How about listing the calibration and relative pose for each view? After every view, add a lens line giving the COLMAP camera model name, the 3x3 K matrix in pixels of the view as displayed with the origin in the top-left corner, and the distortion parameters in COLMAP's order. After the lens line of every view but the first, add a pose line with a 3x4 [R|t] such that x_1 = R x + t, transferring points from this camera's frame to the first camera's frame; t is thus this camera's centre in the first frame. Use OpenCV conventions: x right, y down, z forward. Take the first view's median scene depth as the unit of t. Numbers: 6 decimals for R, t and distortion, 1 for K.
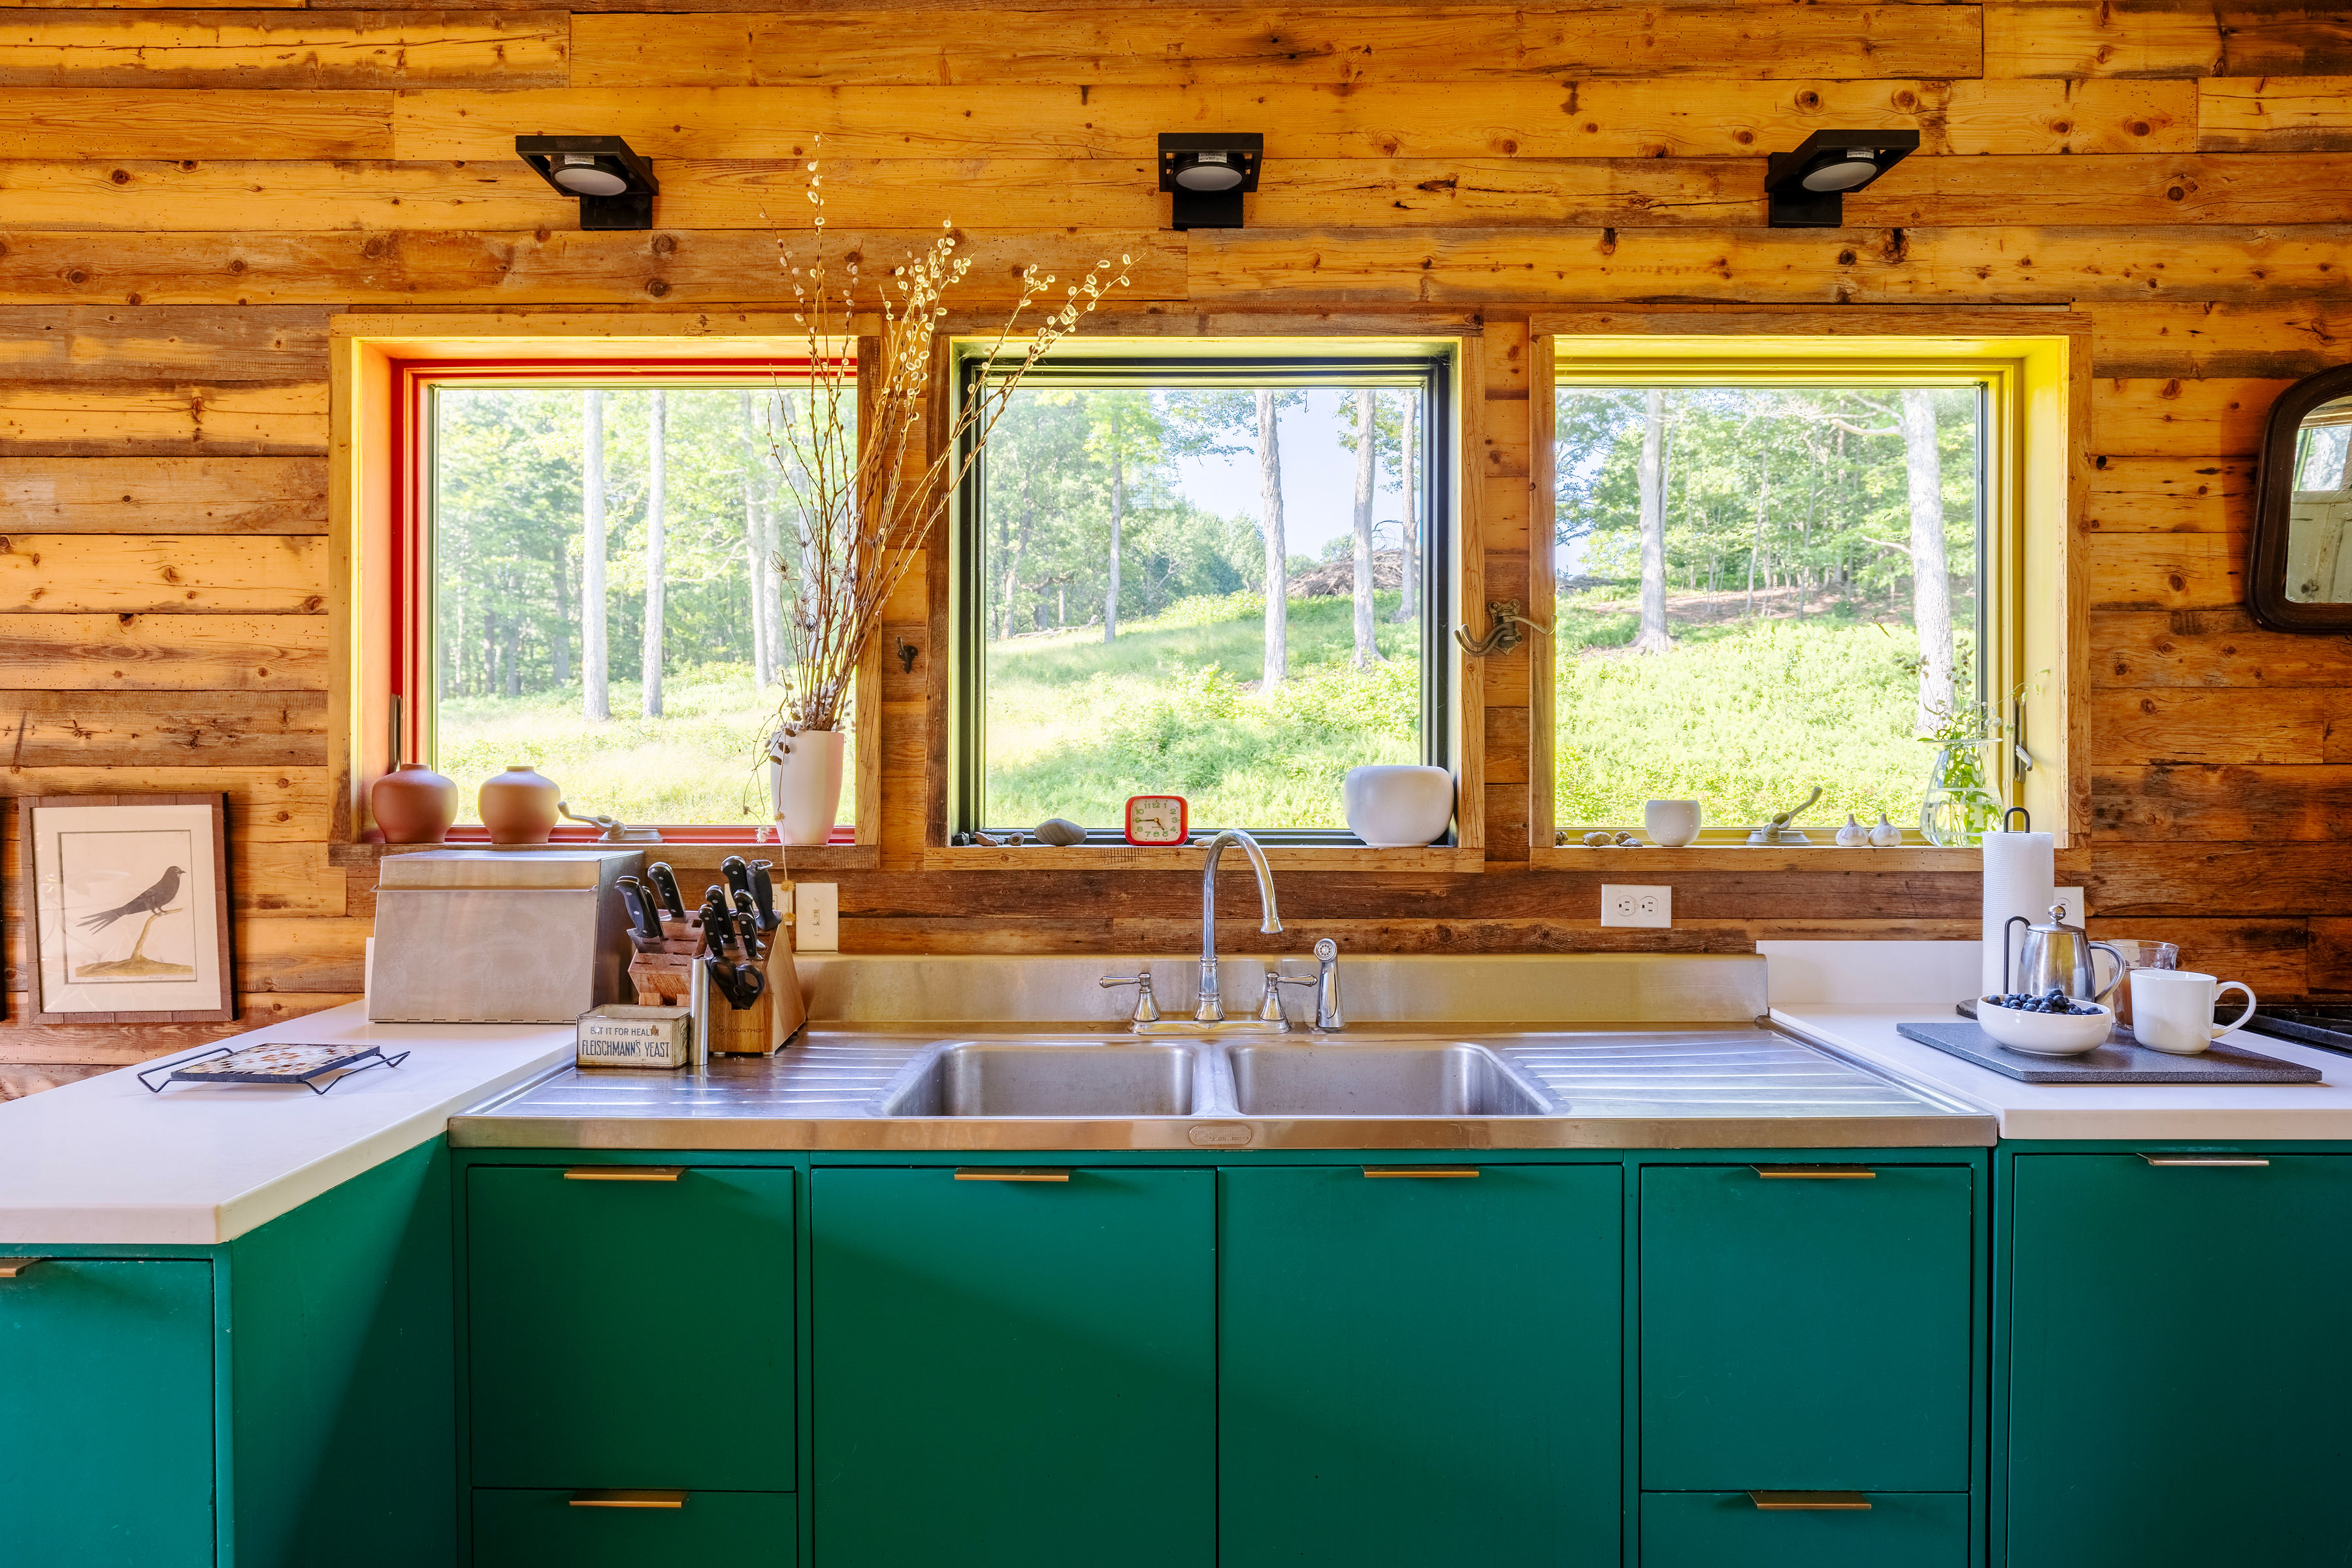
lens RADIAL K [[1318.0, 0, 1176.0], [0, 1318.0, 784.0], [0, 0, 1]] dist [-0.004186, 0.000169]
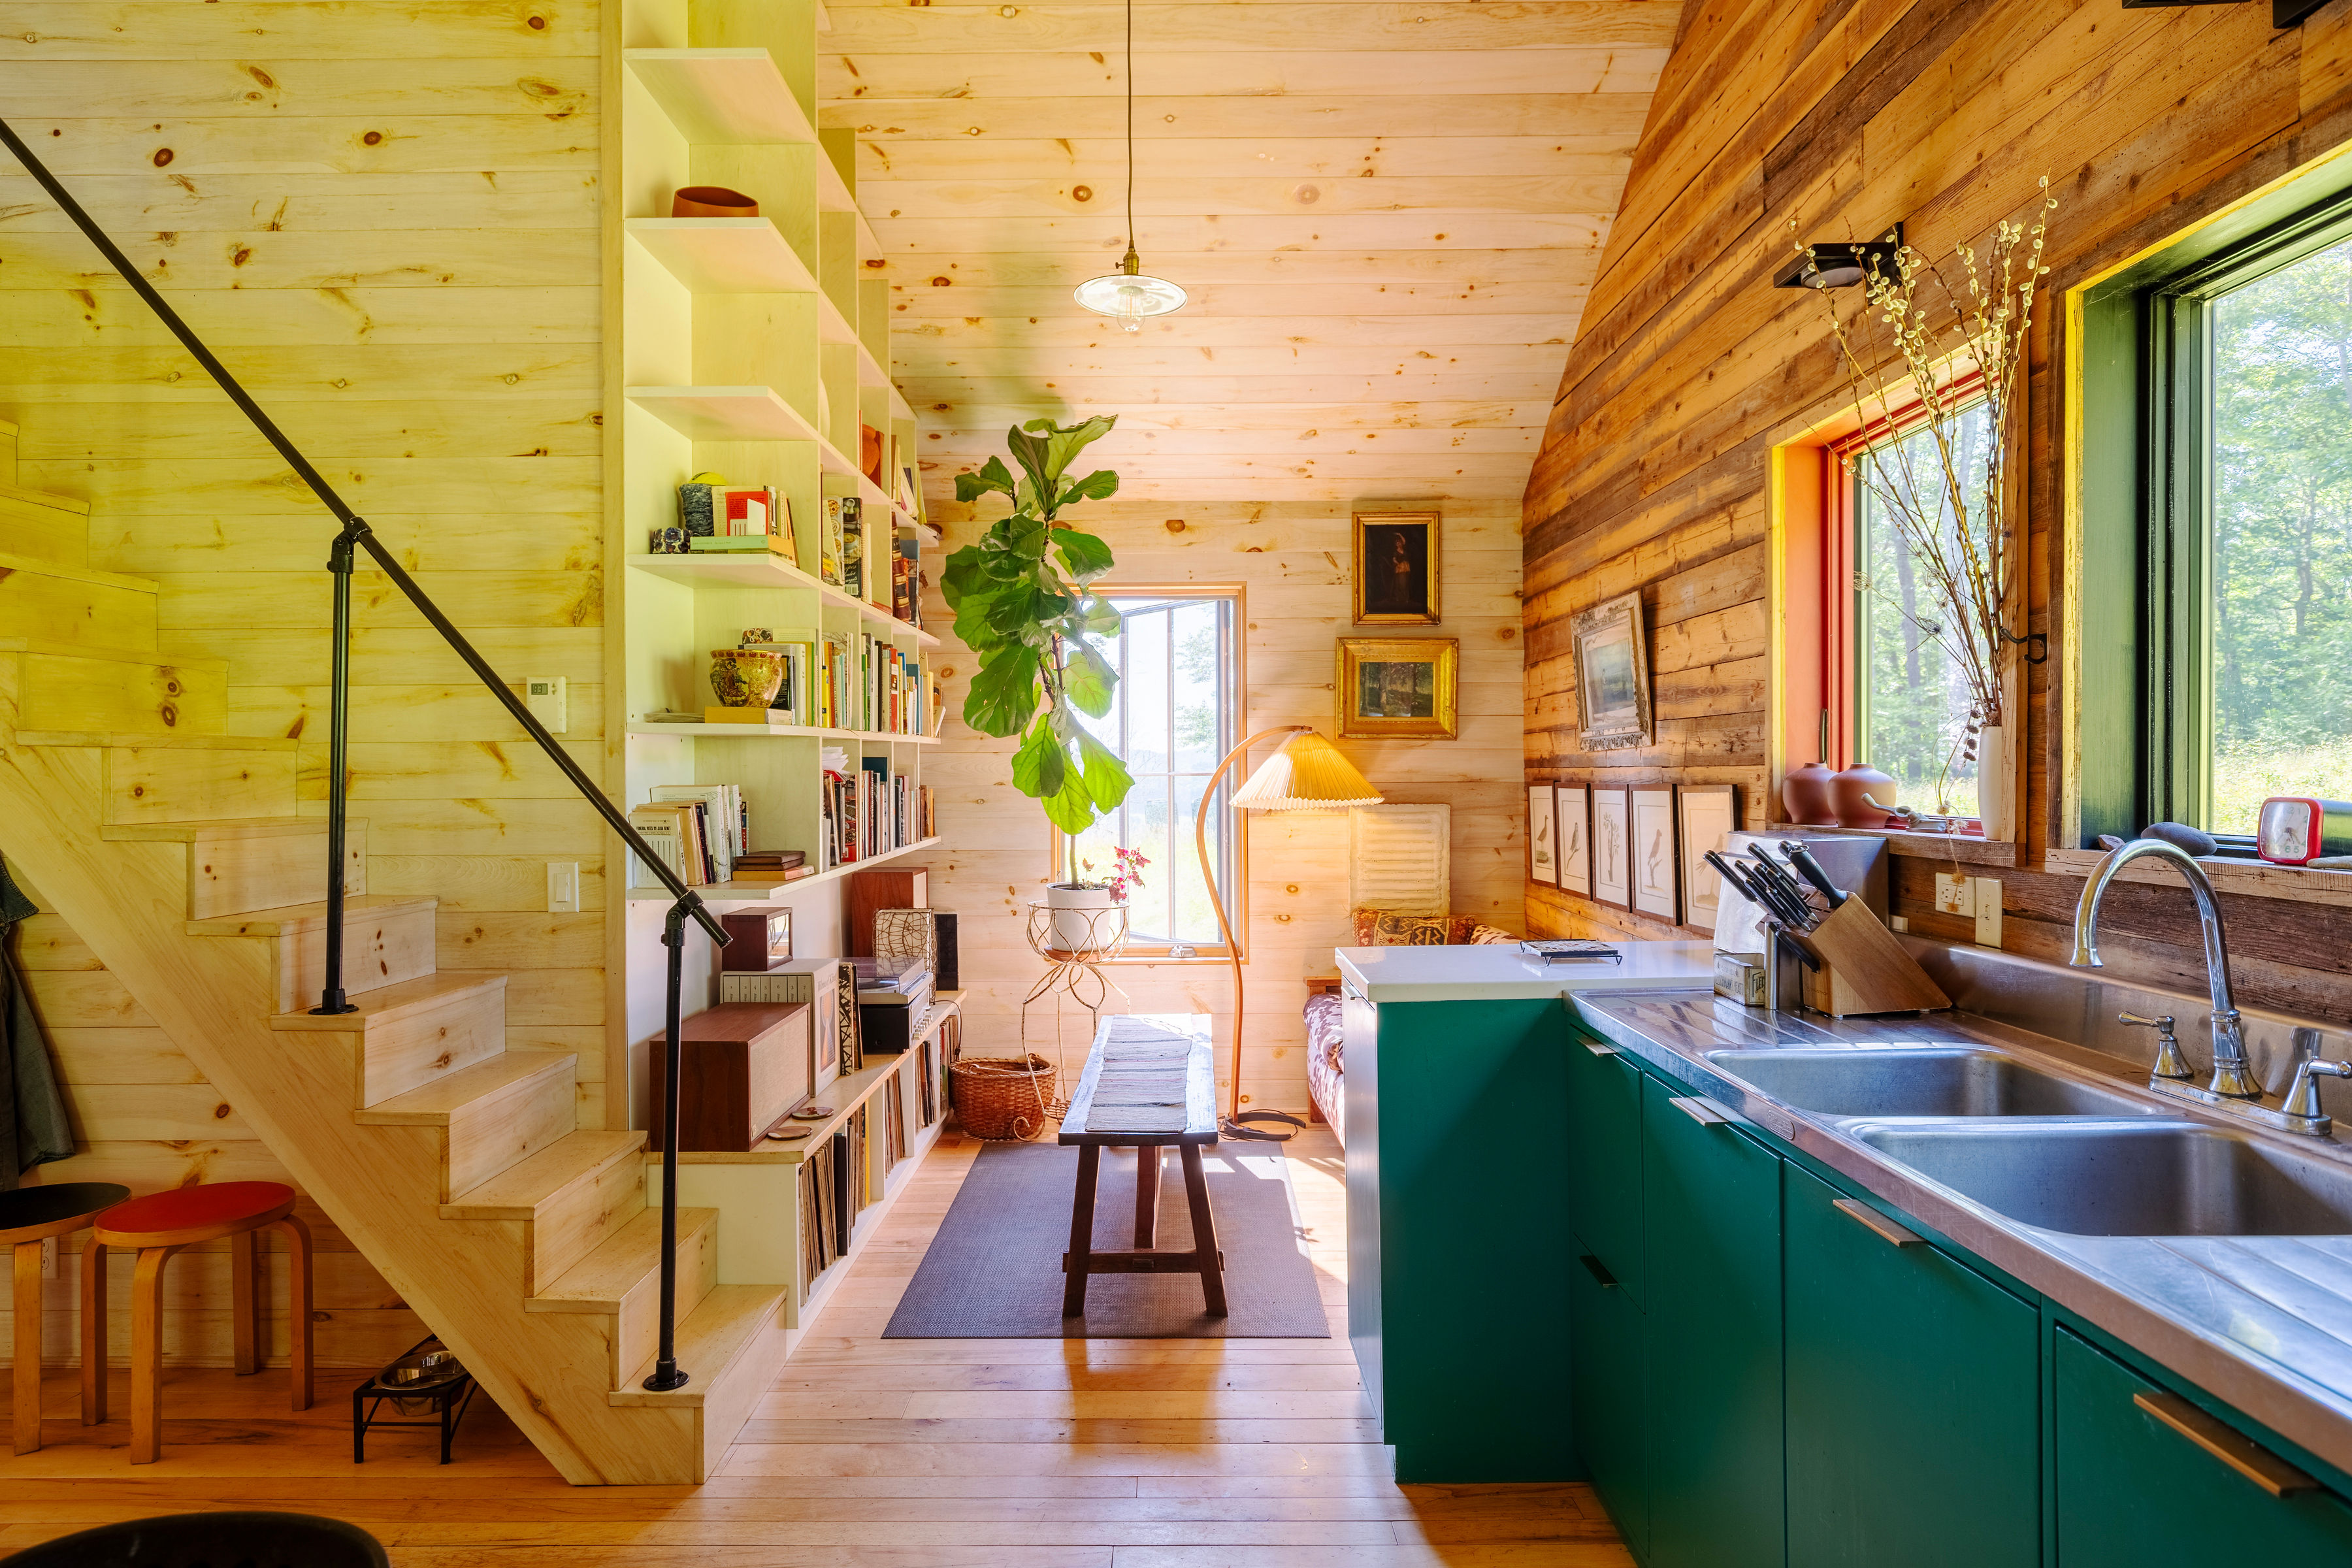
lens RADIAL K [[1420.8, 0, 1176.0], [0, 1420.8, 784.0], [0, 0, 1]] dist [0.003281, 0.001286]
pose [[0.001480, 0.003963, -0.999991, 0.808572], [-0.004455, 0.999982, 0.003957, 0.001785], [0.999989, 0.004449, 0.001498, 0.378731]]
